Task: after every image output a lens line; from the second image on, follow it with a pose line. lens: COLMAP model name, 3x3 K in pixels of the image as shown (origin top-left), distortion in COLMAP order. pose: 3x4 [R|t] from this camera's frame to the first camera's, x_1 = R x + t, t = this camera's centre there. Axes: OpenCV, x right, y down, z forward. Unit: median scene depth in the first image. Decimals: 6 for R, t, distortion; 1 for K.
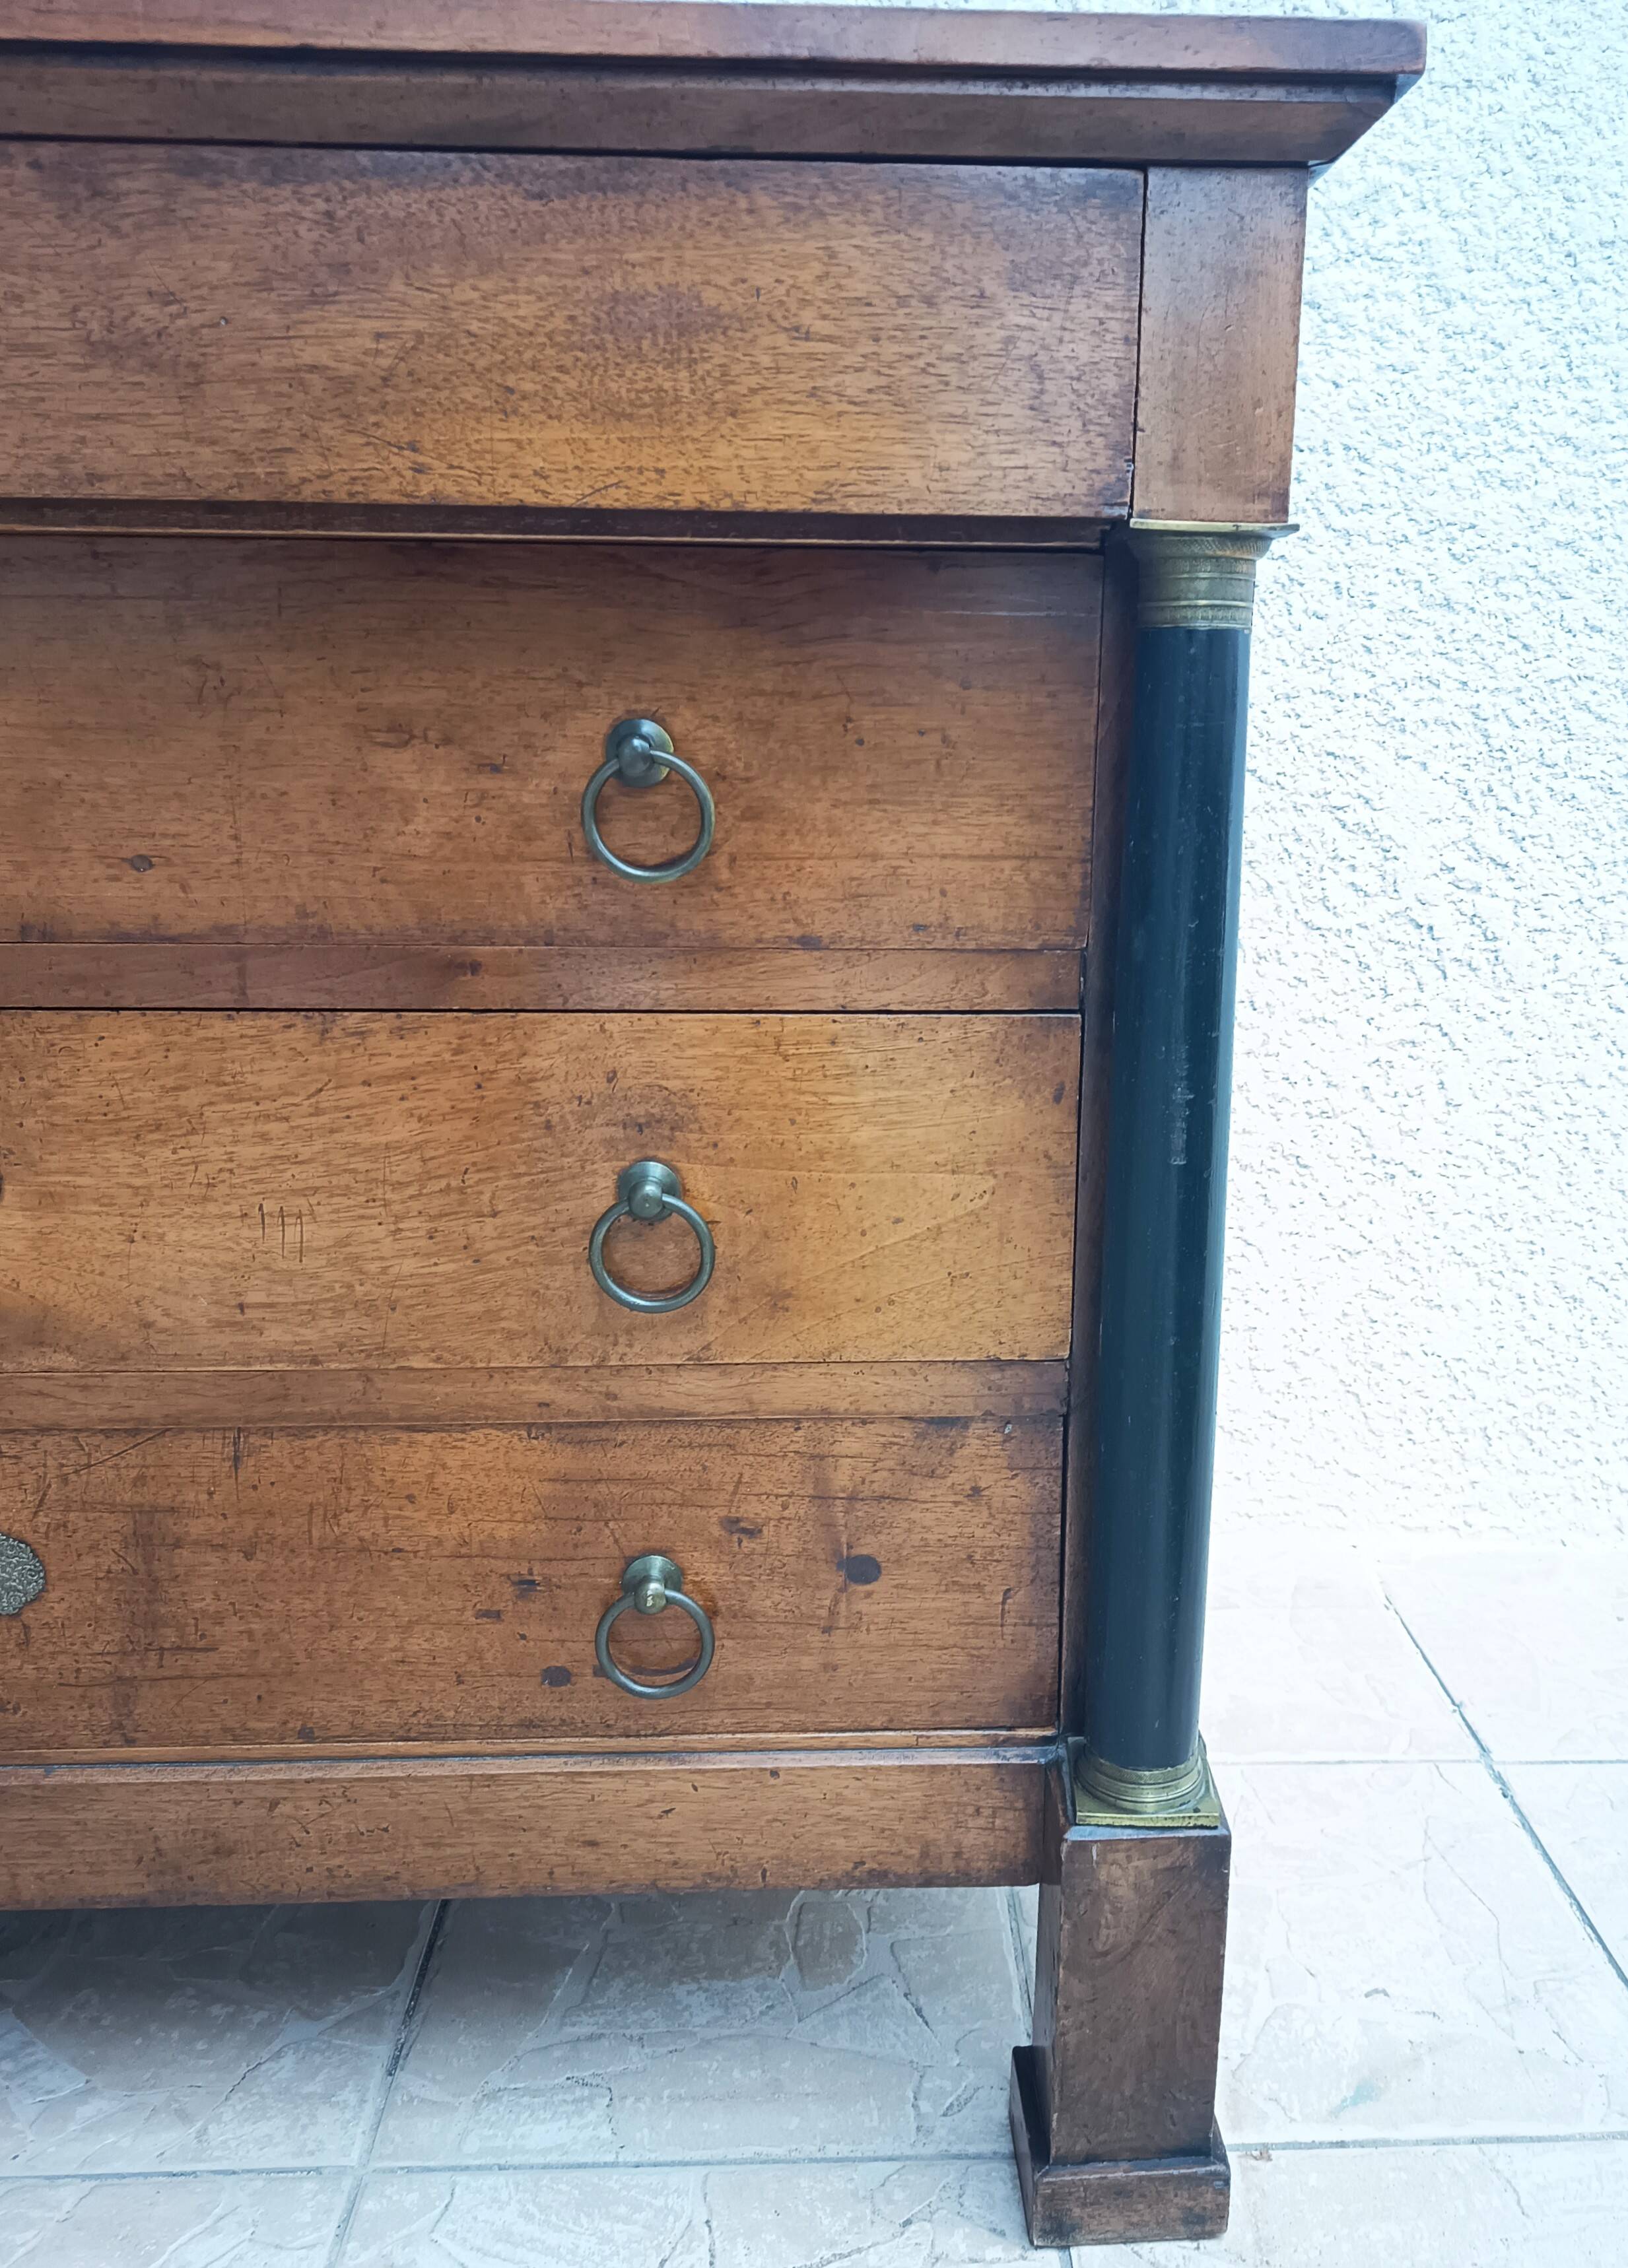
lens RADIAL K [[1869.5, 0, 941.7], [0, 1869.5, 1201.1], [0, 0, 1]] dist [0.060540, -0.099864]
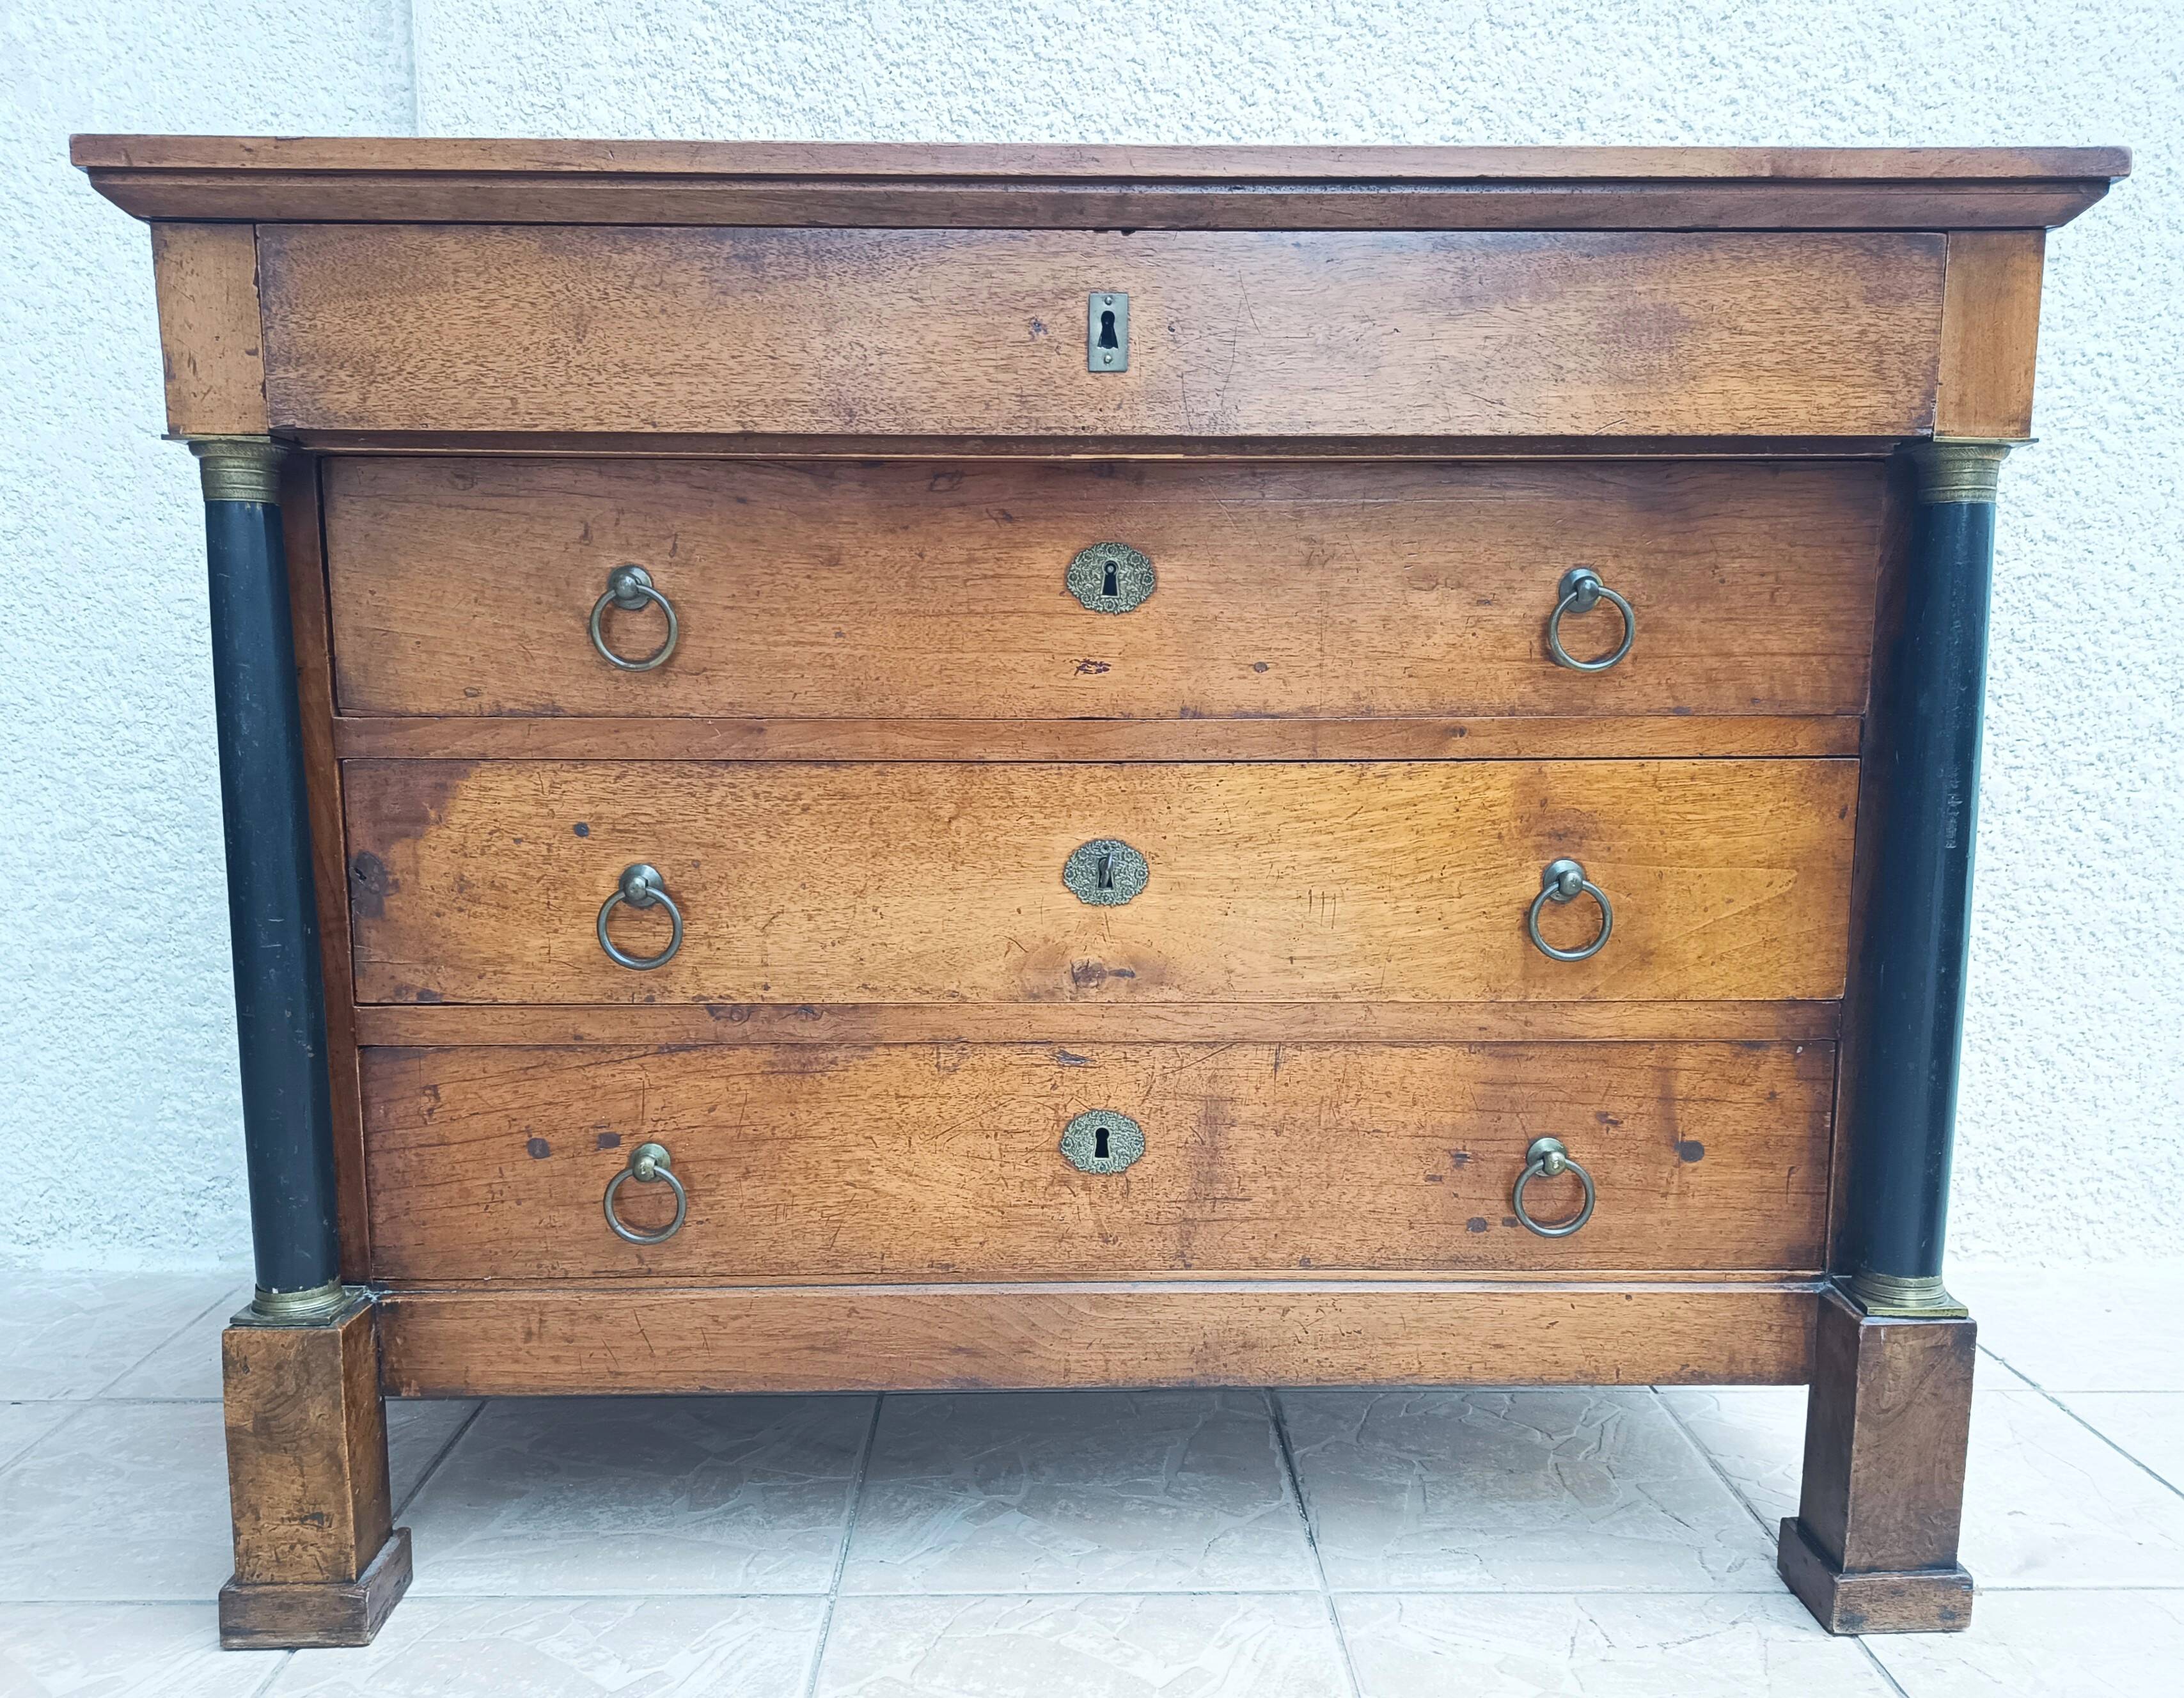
lens RADIAL K [[1812.0, 0, 1082.9], [0, 1812.0, 958.1], [0, 0, 1]] dist [0.041088, -0.073630]
pose [[0.999000, -0.005621, -0.044358, -0.443262], [0.000973, 0.994565, -0.104109, 0.192930], [0.044702, 0.103961, 0.993576, -0.424443]]
